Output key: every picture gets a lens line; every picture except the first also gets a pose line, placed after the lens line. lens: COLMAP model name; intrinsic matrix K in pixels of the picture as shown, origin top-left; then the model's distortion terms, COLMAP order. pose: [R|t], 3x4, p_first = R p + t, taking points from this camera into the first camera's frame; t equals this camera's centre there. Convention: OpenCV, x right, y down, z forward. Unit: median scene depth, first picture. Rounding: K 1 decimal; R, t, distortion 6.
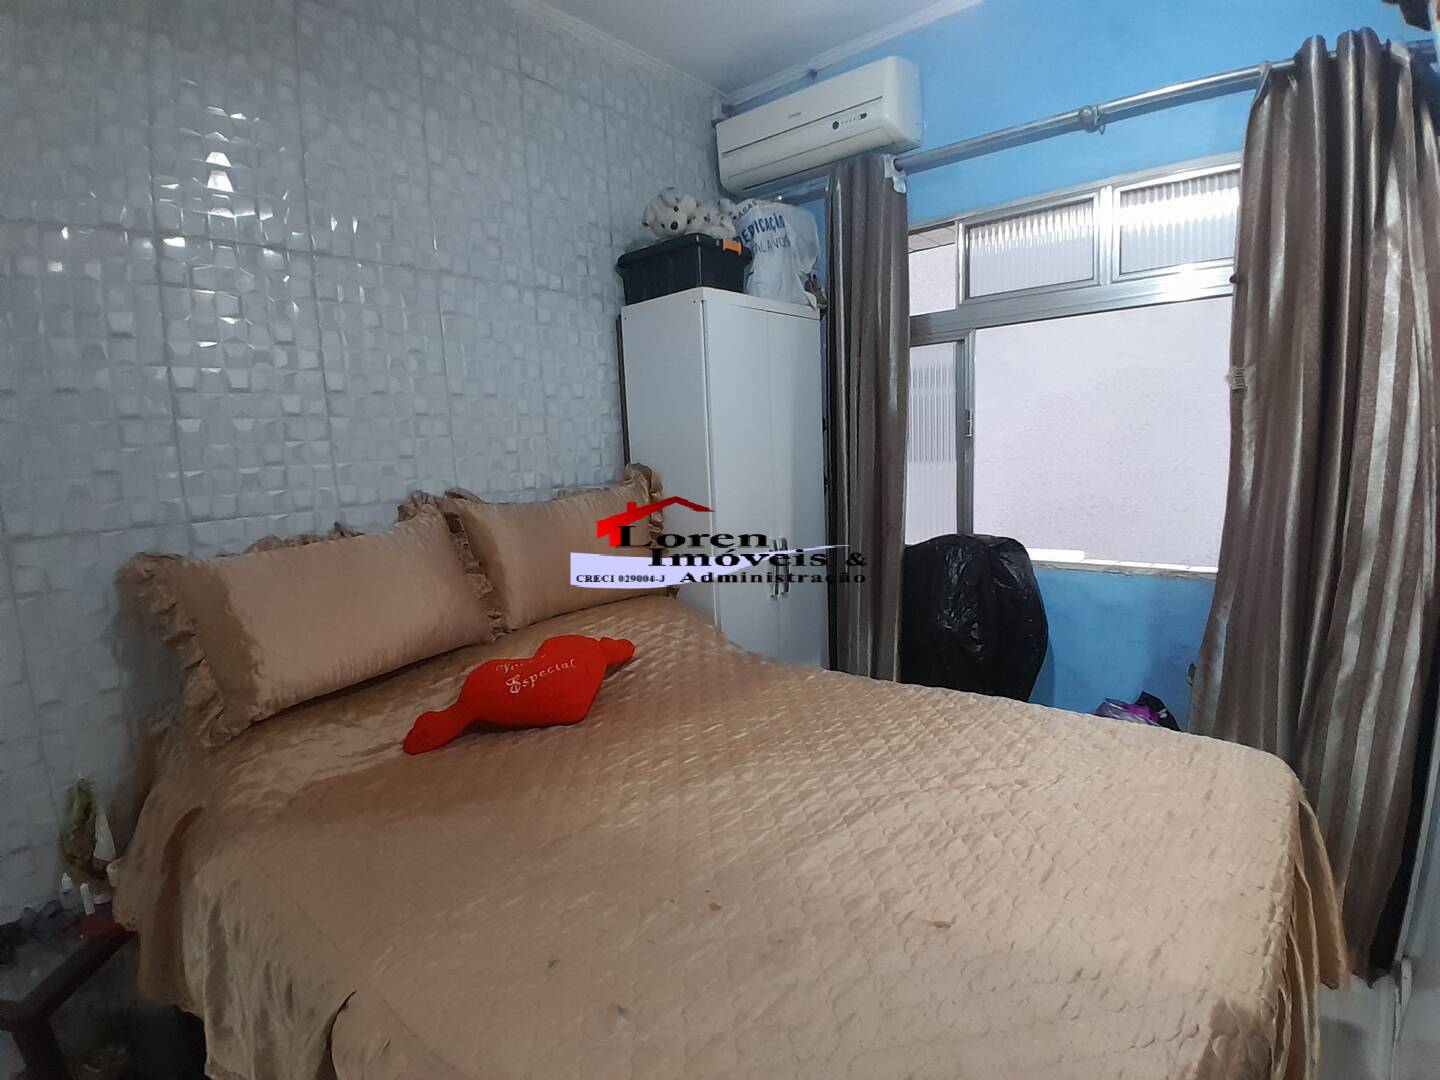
lens RADIAL K [[727.2, 0, 720.0], [0, 727.2, 540.0], [0, 0, 1]] dist [-0.004004, -0.000742]
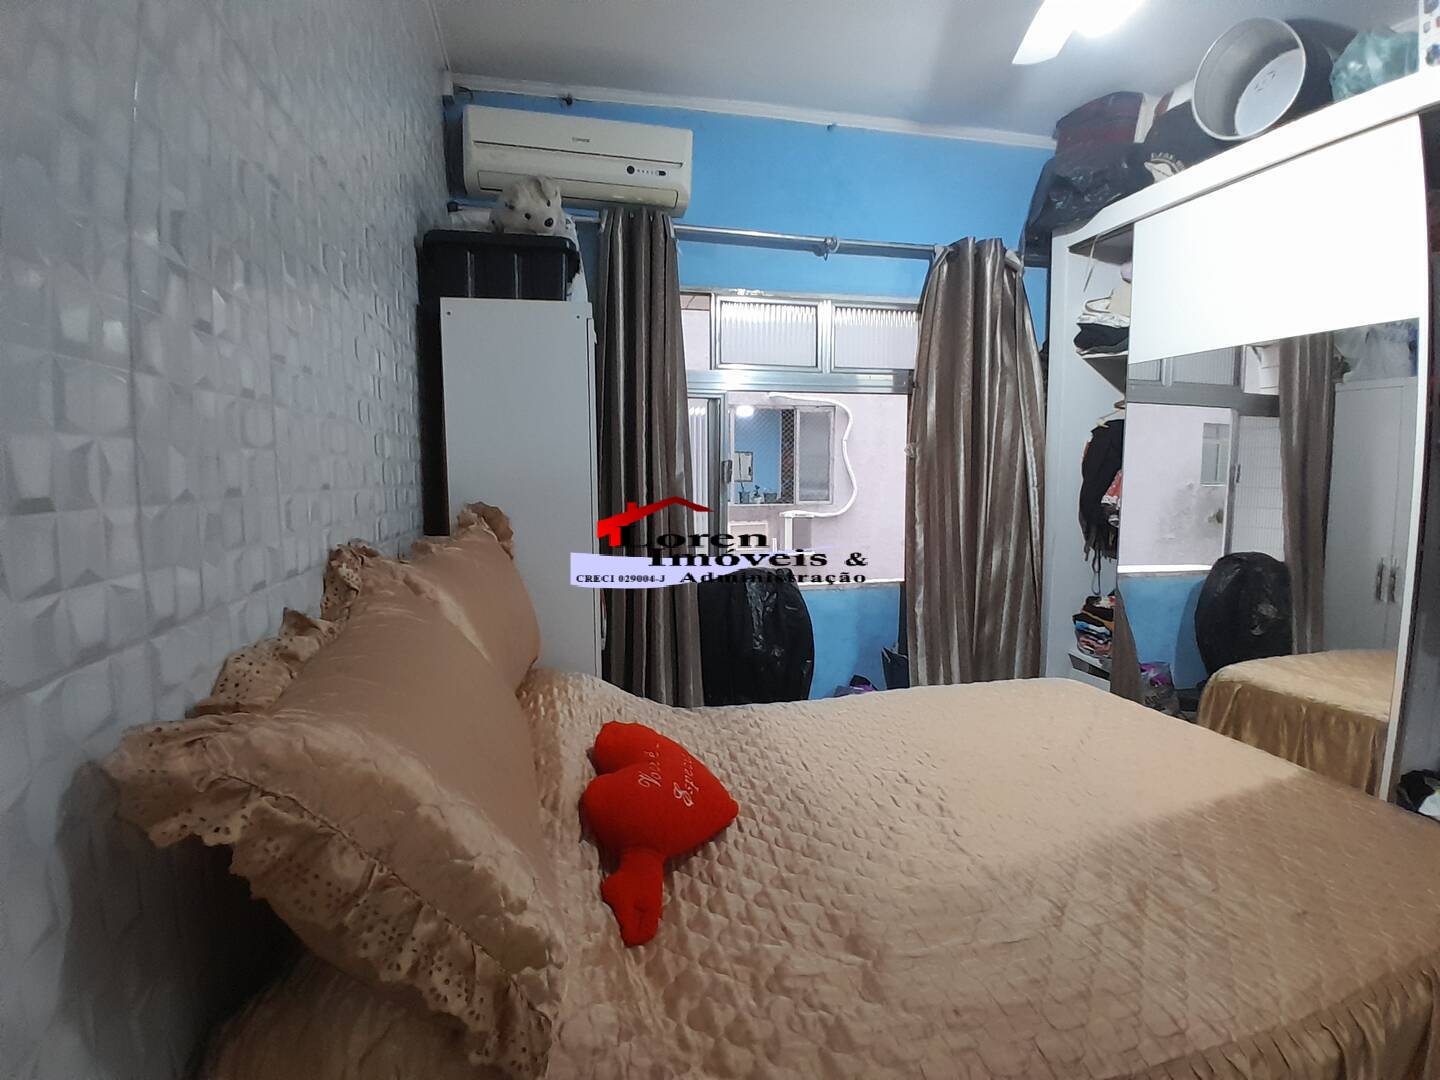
lens RADIAL K [[700.3, 0, 720.0], [0, 700.3, 540.0], [0, 0, 1]] dist [-0.004332, -0.000200]
pose [[0.638450, -0.025566, 0.769239, -0.559844], [0.061630, 0.997937, -0.017984, -0.031984], [-0.767192, 0.058890, 0.638709, 0.332427]]
